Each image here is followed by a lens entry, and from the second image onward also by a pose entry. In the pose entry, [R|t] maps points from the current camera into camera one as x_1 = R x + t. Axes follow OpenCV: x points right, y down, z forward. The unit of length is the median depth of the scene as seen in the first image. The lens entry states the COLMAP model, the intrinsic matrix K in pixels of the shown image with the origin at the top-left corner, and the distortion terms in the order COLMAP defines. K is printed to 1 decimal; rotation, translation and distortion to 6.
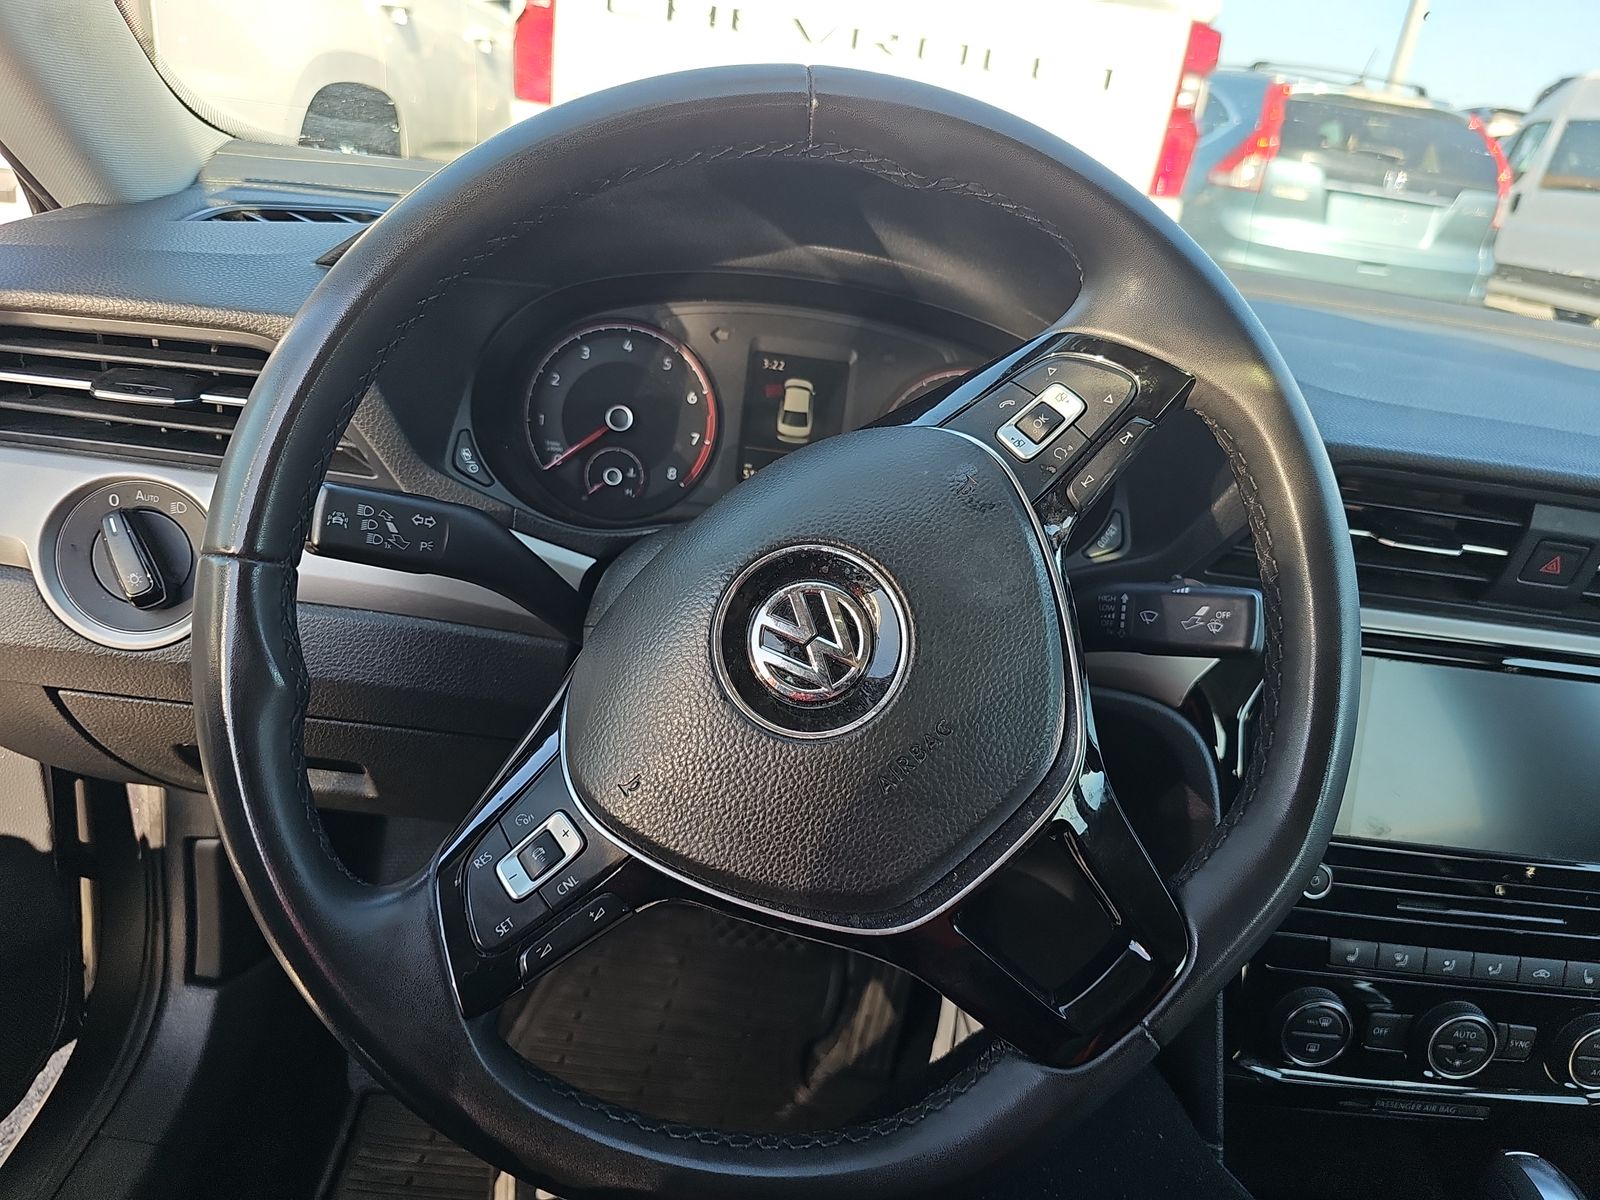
lens RADIAL K [[1067.1, 0, 790.3], [0, 1067.1, 601.8], [0, 0, 1]] dist [0.026571, -0.029591]
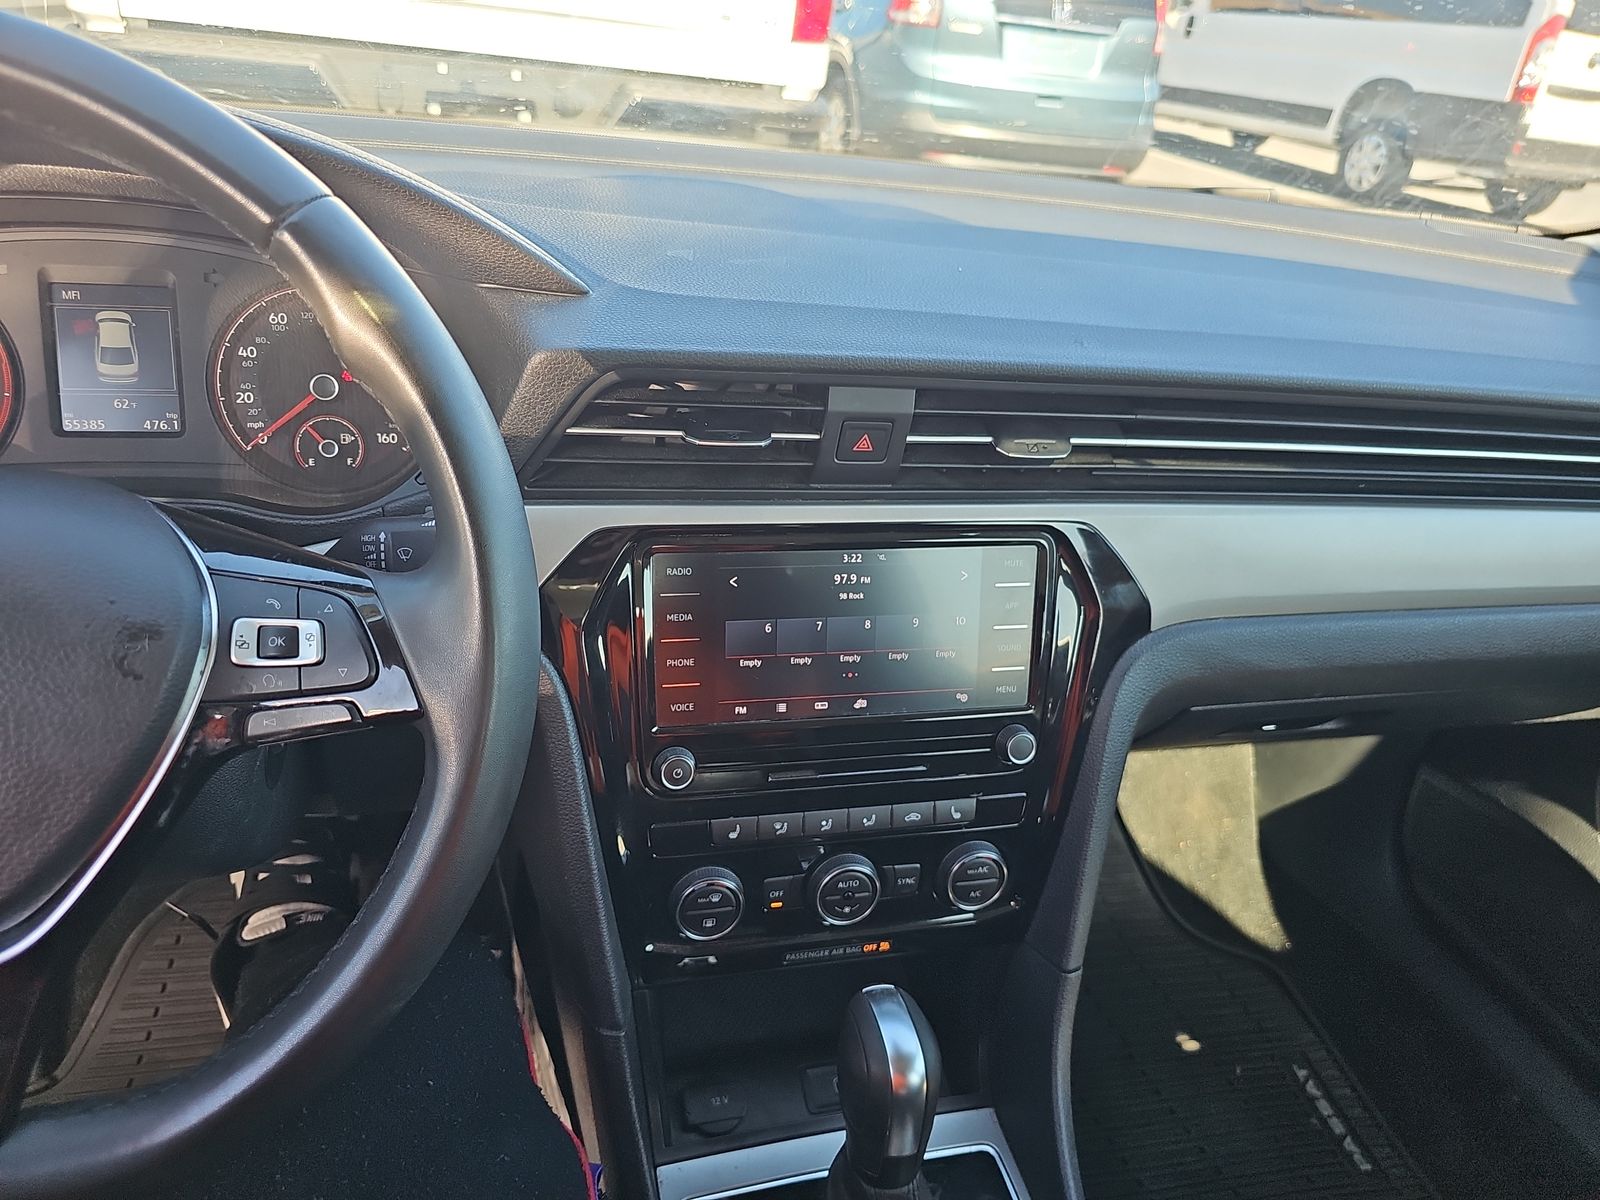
lens RADIAL K [[1067.1, 0, 795.6], [0, 1067.1, 599.0], [0, 0, 1]] dist [0.026571, -0.029591]
pose [[0.973548, -0.137186, 0.182712, 0.365827], [0.114439, 0.984922, 0.129740, -0.022617], [-0.197755, -0.105398, 0.974569, -0.009163]]
